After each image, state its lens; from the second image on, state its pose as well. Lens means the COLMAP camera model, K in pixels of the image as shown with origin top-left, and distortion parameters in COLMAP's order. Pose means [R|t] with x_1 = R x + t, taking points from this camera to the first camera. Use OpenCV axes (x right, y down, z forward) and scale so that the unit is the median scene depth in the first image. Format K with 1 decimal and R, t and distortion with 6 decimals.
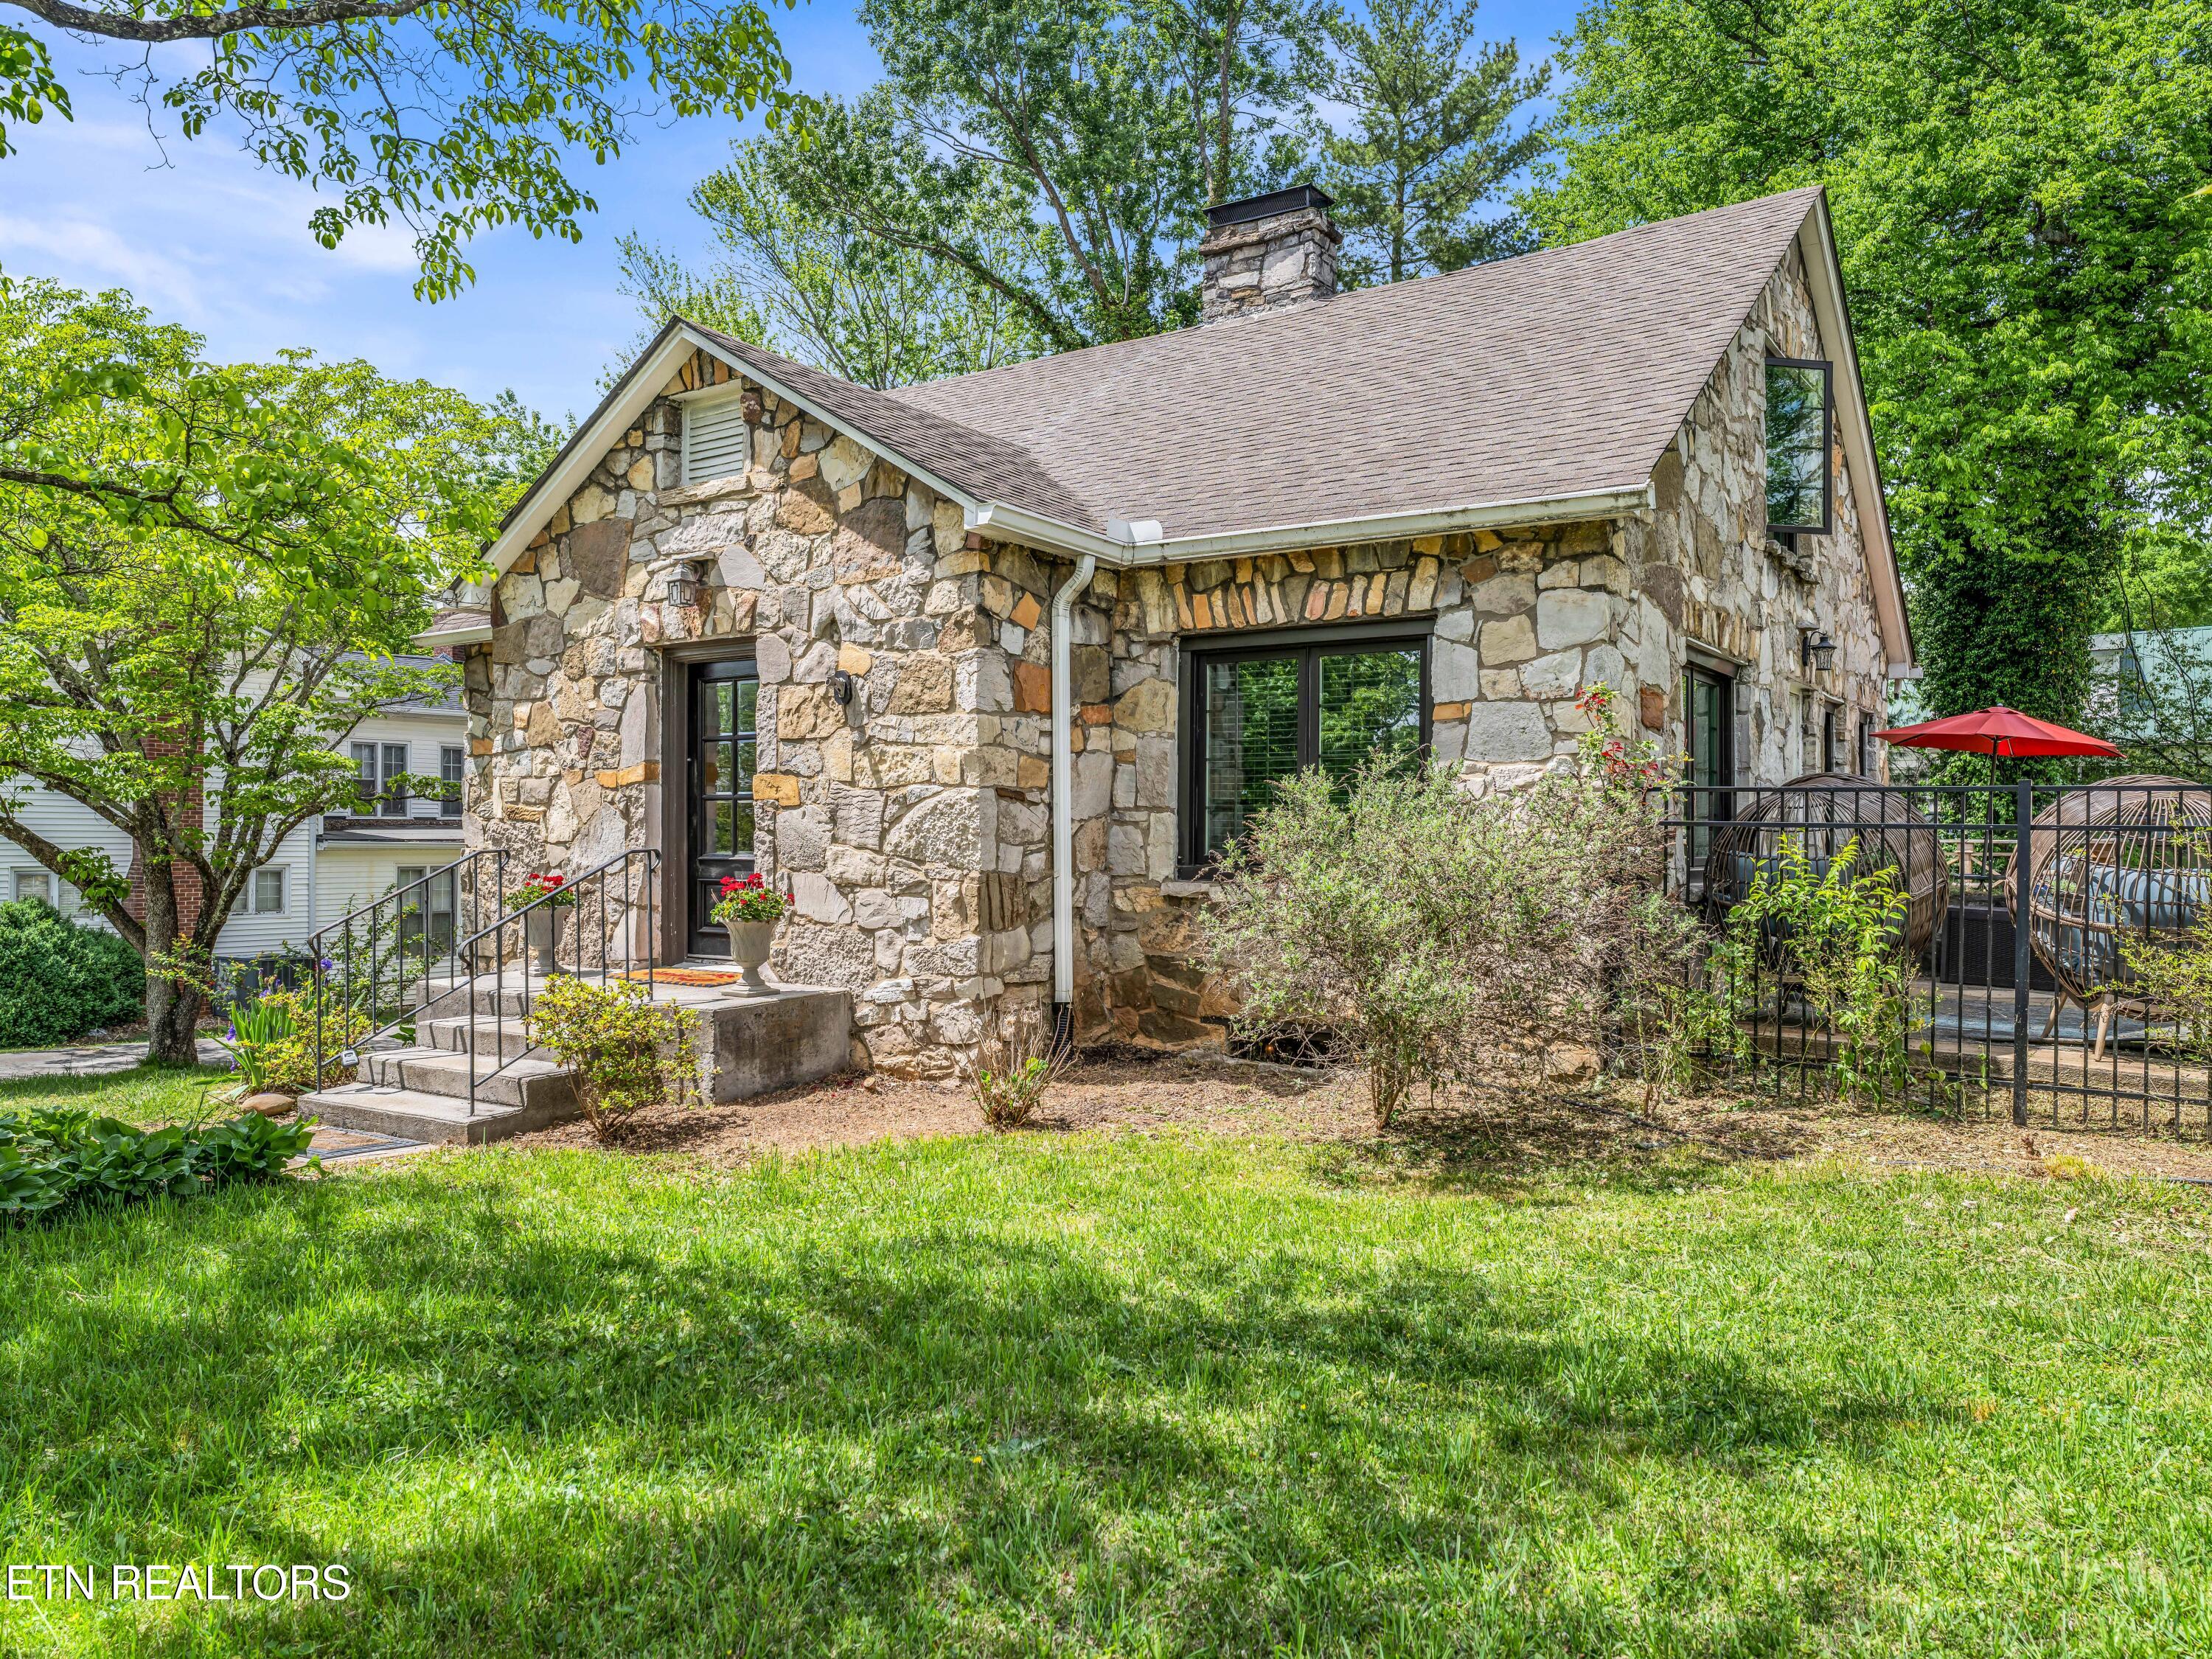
lens RADIAL K [[1442.0, 0, 1106.3], [0, 1442.0, 832.6], [0, 0, 1]] dist [0.001008, -0.000367]
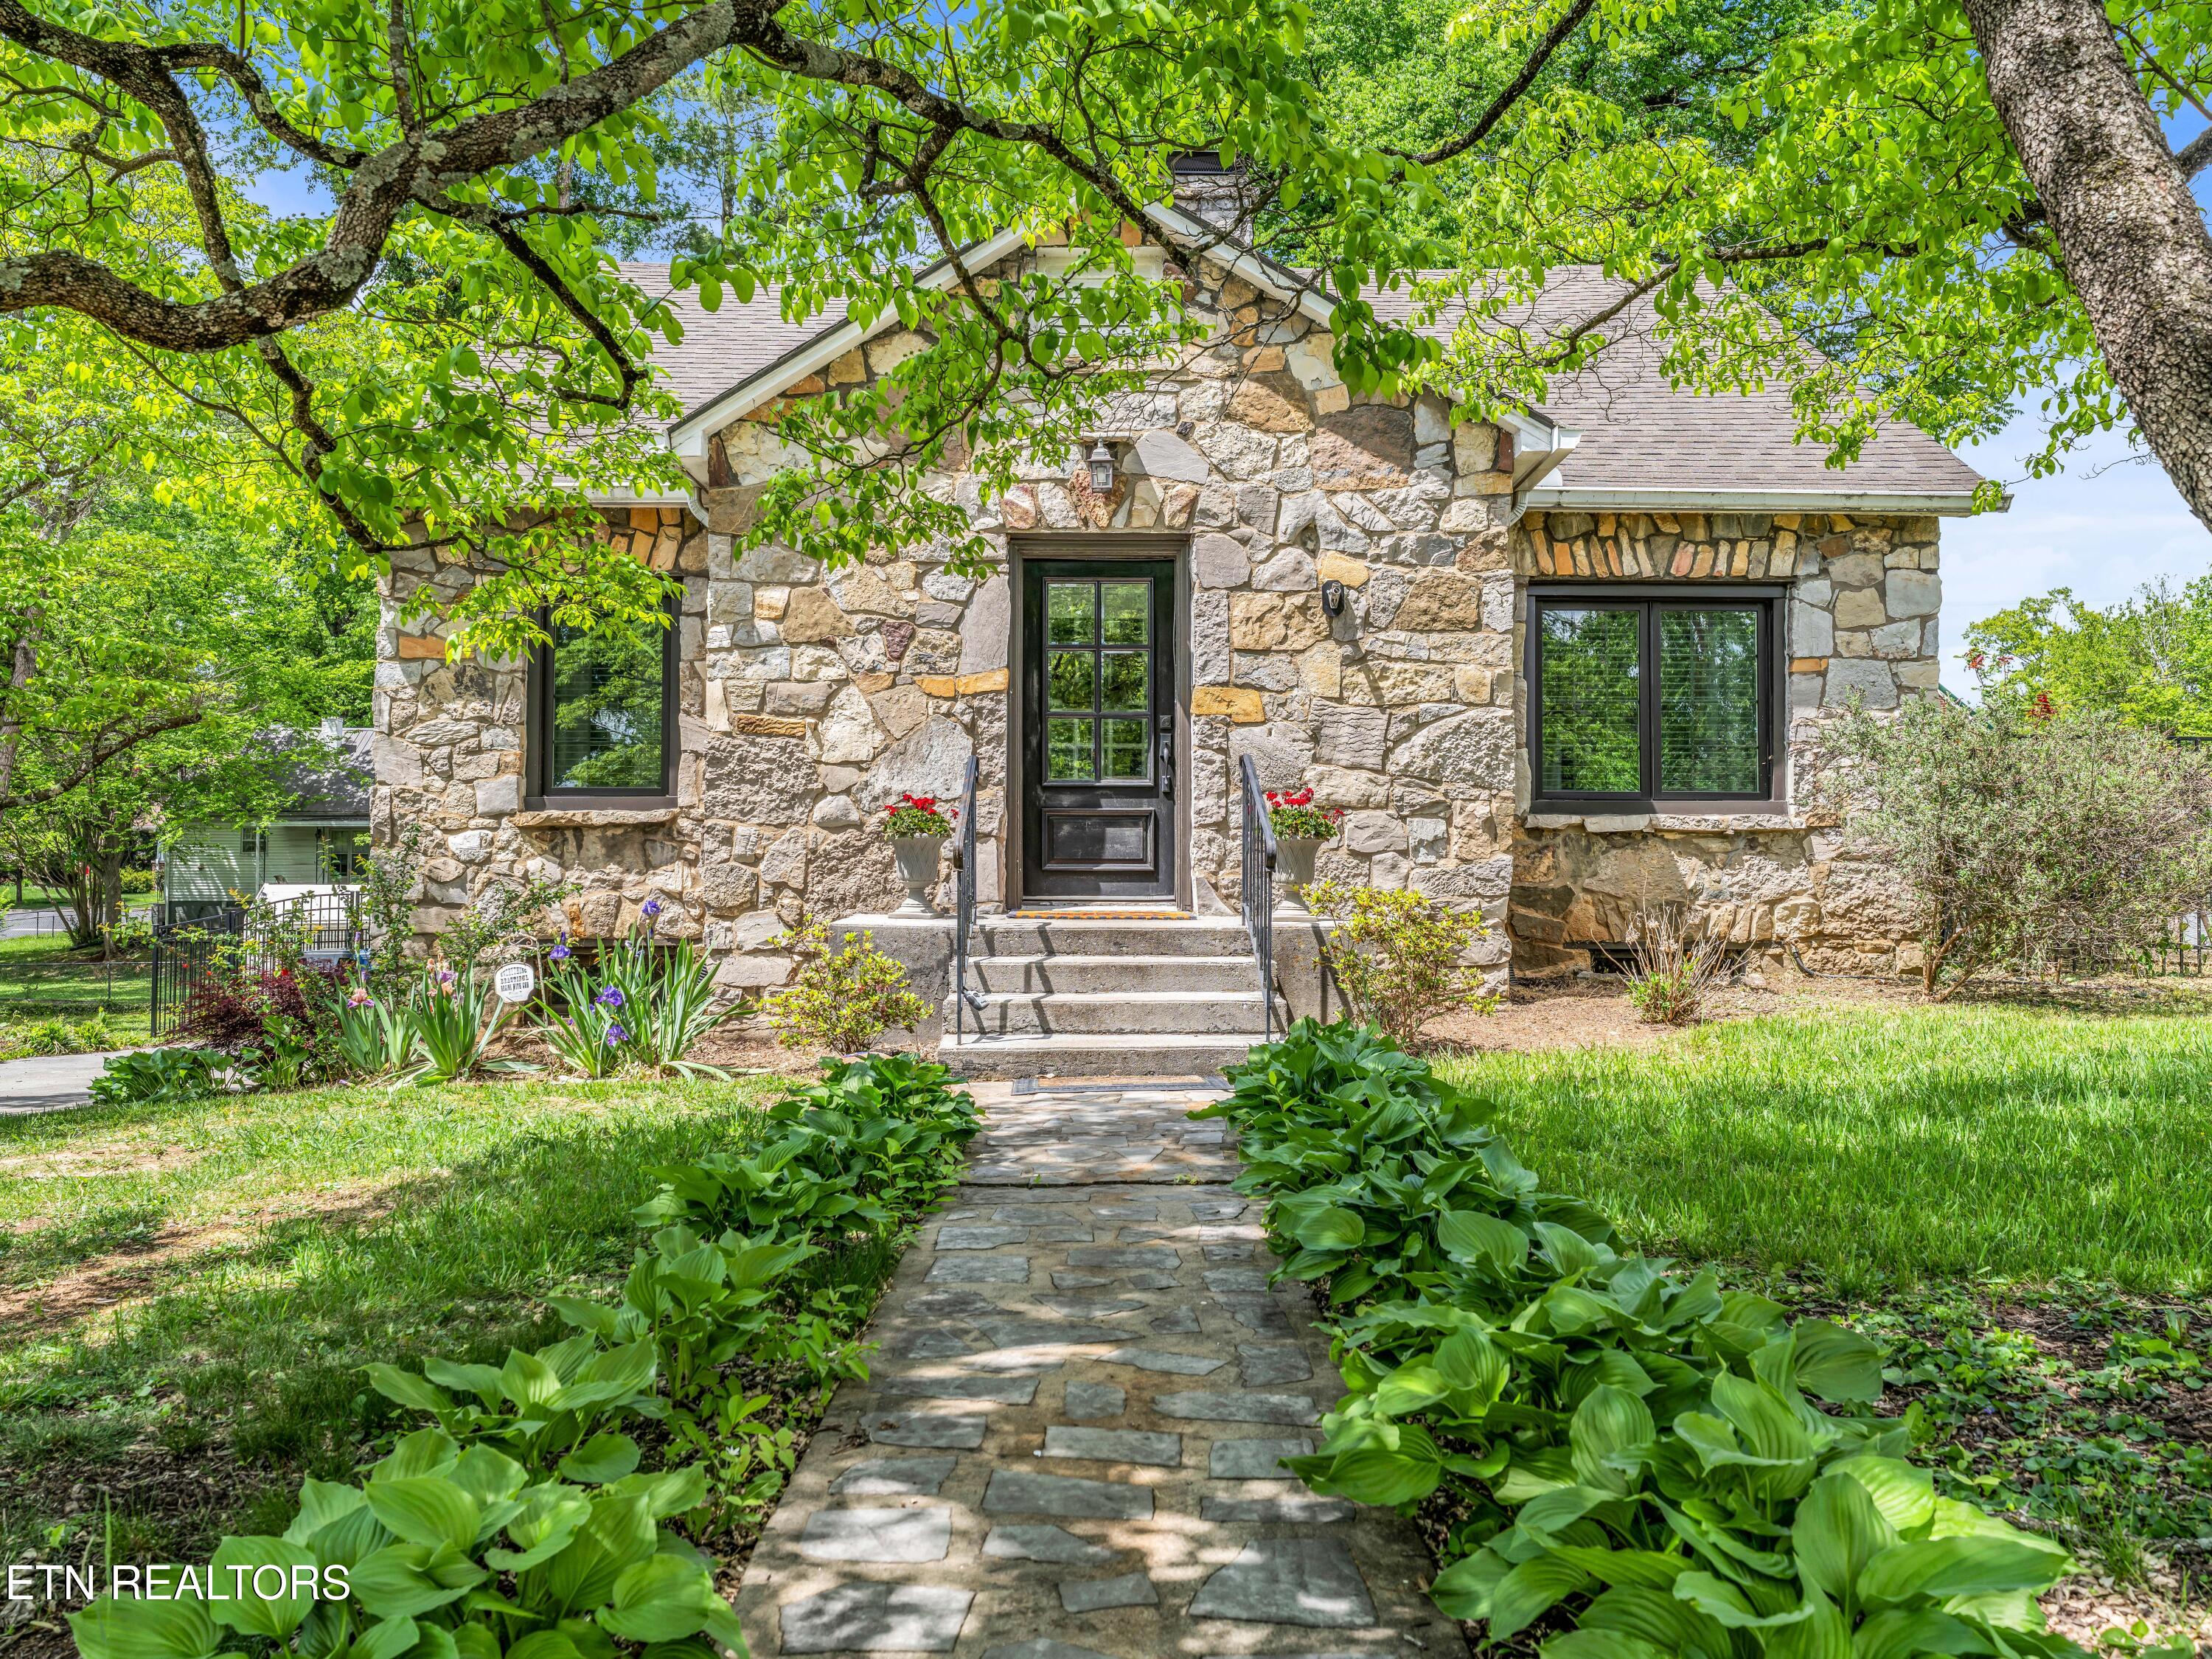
lens RADIAL K [[1597.2, 0, 1105.5], [0, 1597.2, 831.8], [0, 0, 1]] dist [0.003553, -0.001926]
pose [[0.848623, 0.015856, 0.528761, -0.865086], [-0.005470, 0.999760, -0.021202, 0.075945], [-0.528970, 0.015100, 0.848506, 0.193060]]
